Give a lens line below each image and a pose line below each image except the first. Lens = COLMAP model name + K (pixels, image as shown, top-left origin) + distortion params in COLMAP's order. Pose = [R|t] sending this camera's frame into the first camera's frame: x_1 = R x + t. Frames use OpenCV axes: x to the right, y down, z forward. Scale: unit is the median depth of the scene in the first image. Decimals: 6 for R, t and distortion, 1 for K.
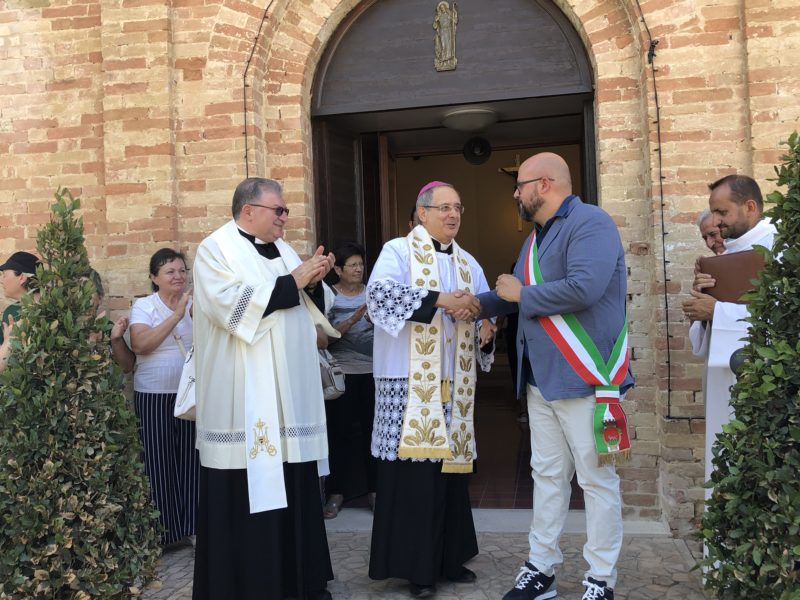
lens RADIAL K [[810.9, 0, 405.8], [0, 810.9, 301.6], [0, 0, 1]] dist [0.017971, -0.017844]
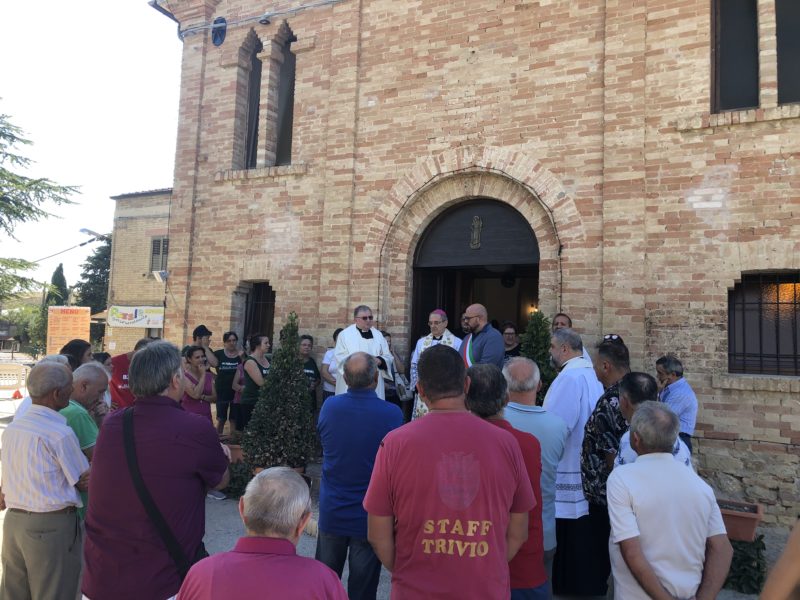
lens RADIAL K [[656.5, 0, 408.1], [0, 656.5, 308.1], [0, 0, 1]] dist [0.071278, -0.125300]
pose [[0.958550, 0.054614, -0.279643, 0.381584], [-0.069544, 0.996619, -0.043741, -0.051616], [0.276309, 0.061376, 0.959107, -0.682217]]
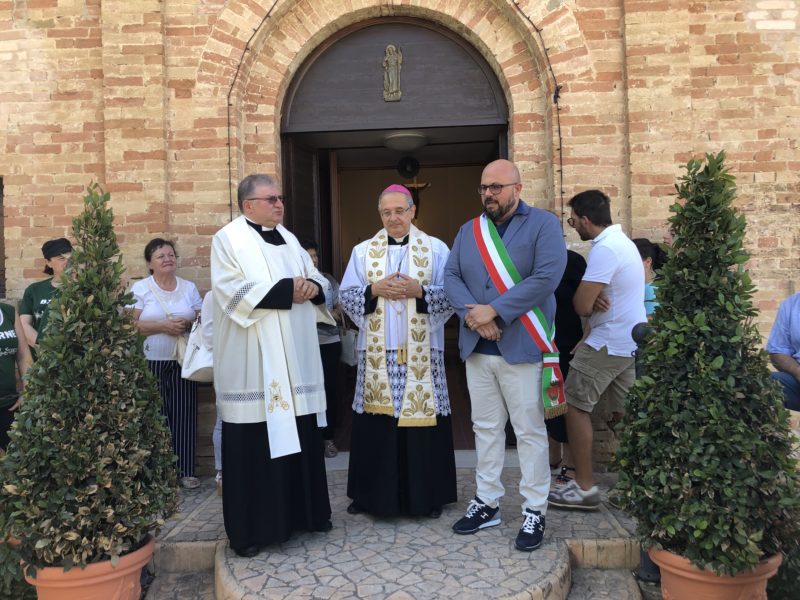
lens RADIAL K [[647.6, 0, 400.0], [0, 647.6, 300.0], [0, 0, 1]] dist [0.006016, 0.014570]
pose [[0.991064, 0.011037, 0.132932, -0.071519], [-0.013083, 0.999809, 0.014524, 0.006658], [-0.132746, -0.016134, 0.991019, 0.007953]]
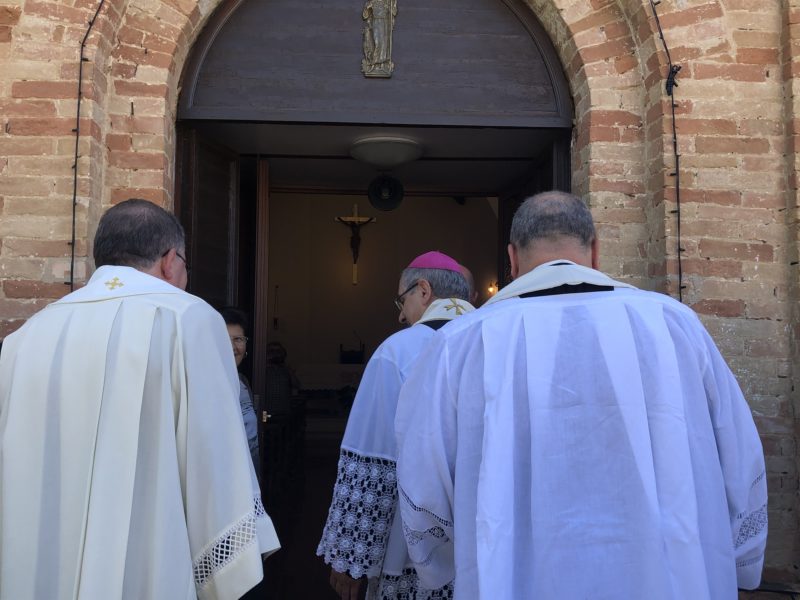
lens RADIAL K [[820.9, 0, 400.0], [0, 820.9, 300.0], [0, 0, 1]] dist [0.011198, -0.010197]
pose [[0.972926, 0.062845, 0.222408, -0.085101], [-0.049031, 0.996541, -0.067101, -0.042293], [-0.225856, 0.054379, 0.972642, 0.315075]]
